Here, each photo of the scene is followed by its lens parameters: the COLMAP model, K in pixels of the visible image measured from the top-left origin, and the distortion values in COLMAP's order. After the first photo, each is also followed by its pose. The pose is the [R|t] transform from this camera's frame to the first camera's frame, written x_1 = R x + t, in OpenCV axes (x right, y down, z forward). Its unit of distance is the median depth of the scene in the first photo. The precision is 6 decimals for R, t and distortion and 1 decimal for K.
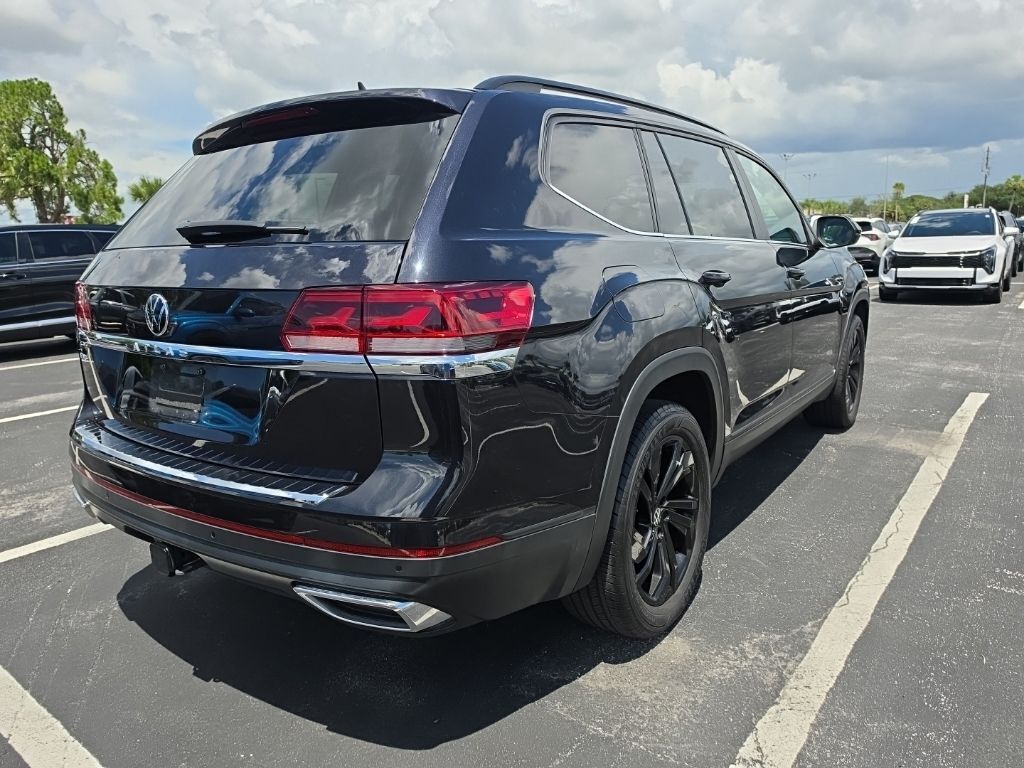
lens RADIAL K [[761.0, 0, 515.1], [0, 761.0, 394.6], [0, 0, 1]] dist [0.004288, -0.008106]
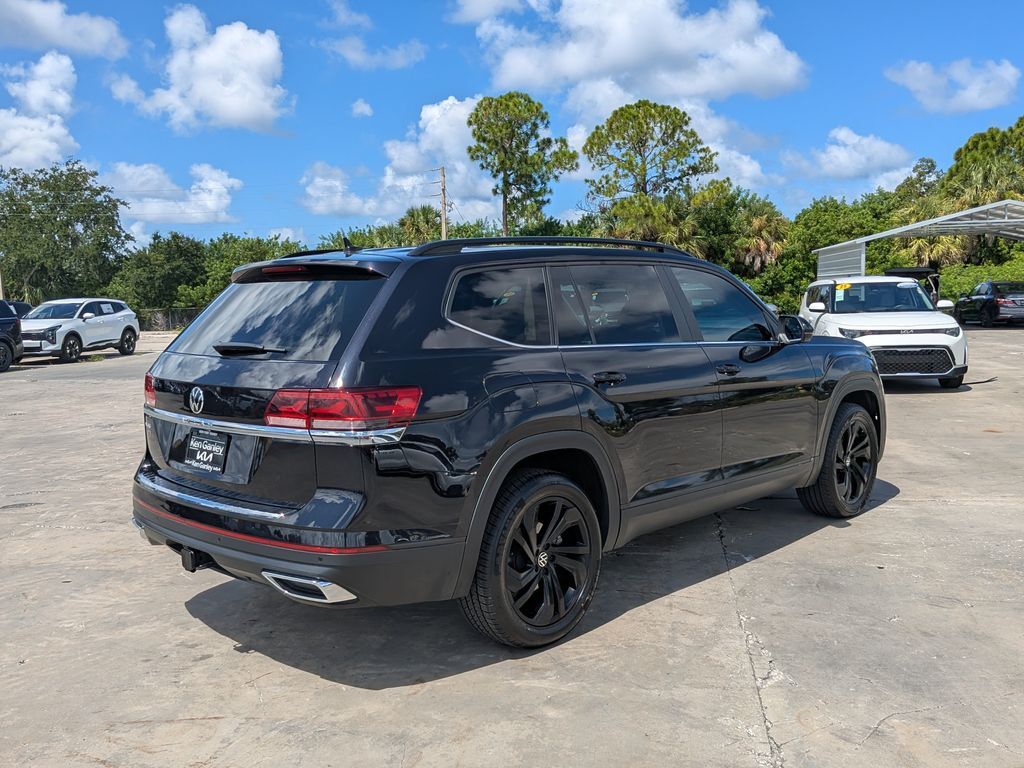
lens RADIAL K [[979.0, 0, 513.9], [0, 979.0, 387.2], [0, 0, 1]] dist [0.041756, -0.008024]
pose [[0.986563, 0.019851, -0.162170, 0.406876], [-0.036541, 0.994257, -0.100589, 0.037892], [0.159242, 0.105163, 0.981623, -0.720195]]
